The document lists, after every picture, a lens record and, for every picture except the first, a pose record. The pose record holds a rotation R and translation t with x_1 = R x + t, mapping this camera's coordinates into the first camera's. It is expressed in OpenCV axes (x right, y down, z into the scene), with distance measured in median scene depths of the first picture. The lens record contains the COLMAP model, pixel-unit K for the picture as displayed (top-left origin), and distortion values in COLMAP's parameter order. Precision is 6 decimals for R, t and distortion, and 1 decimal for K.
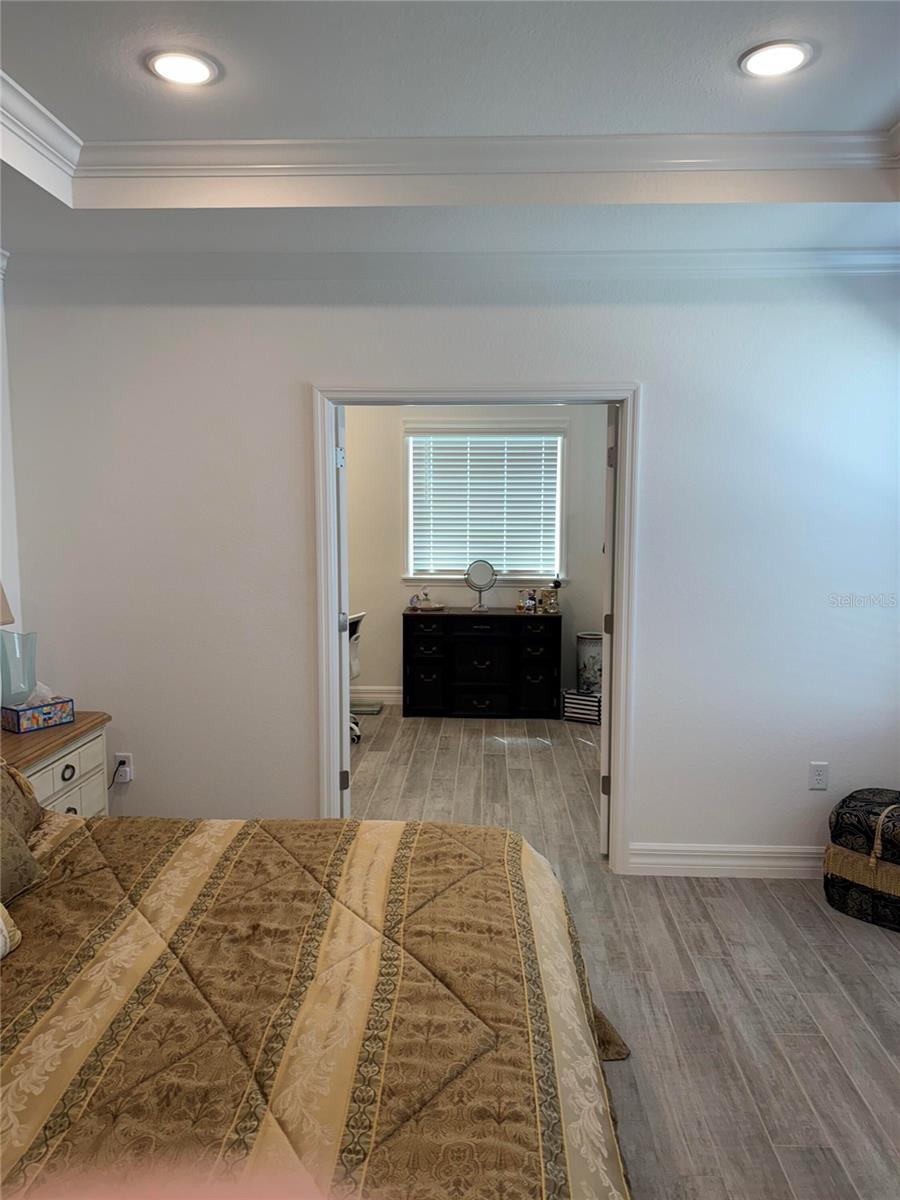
lens RADIAL K [[842.3, 0, 455.5], [0, 842.3, 591.0], [0, 0, 1]] dist [0.032662, -0.057805]
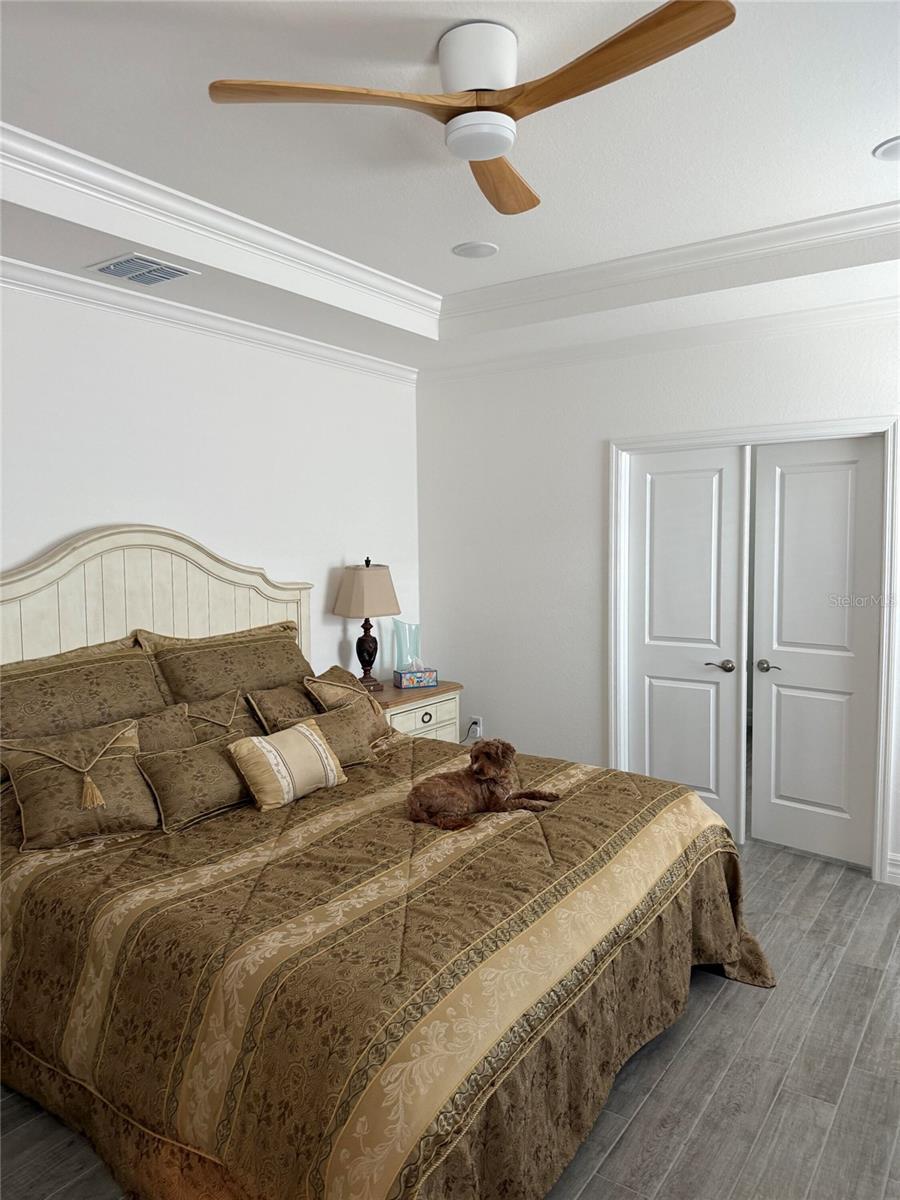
lens RADIAL K [[842.3, 0, 447.4], [0, 842.3, 607.4], [0, 0, 1]] dist [0.032662, -0.057805]
pose [[0.840971, 0.033685, -0.540030, 0.506457], [-0.047237, 0.998820, -0.011258, 0.052136], [0.539014, 0.034977, 0.841570, -0.317102]]
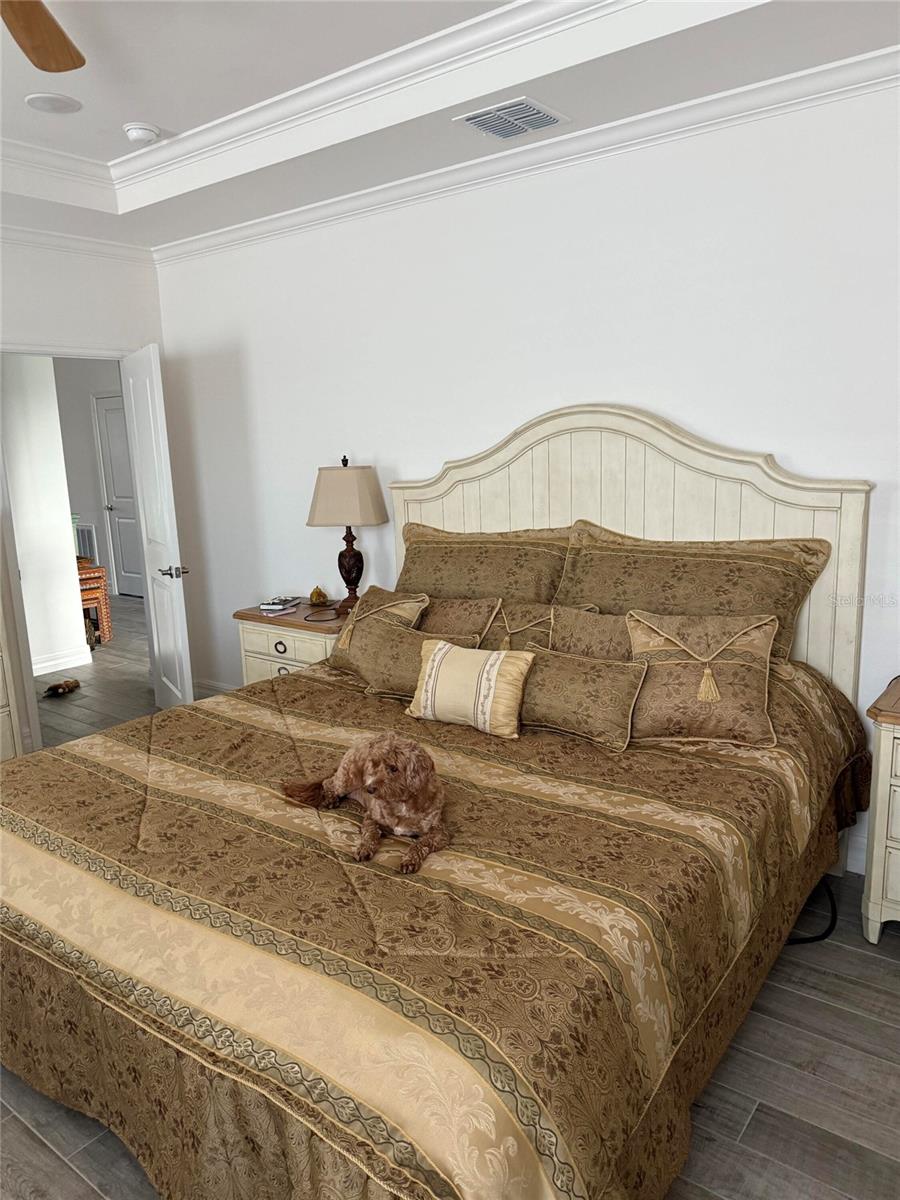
lens RADIAL K [[842.3, 0, 453.3], [0, 842.3, 597.1], [0, 0, 1]] dist [0.032662, -0.057805]
pose [[-0.586947, 0.174544, -0.790587, 0.503326], [-0.049519, 0.966917, 0.250238, -0.128661], [0.808110, 0.186026, -0.558886, 1.404959]]
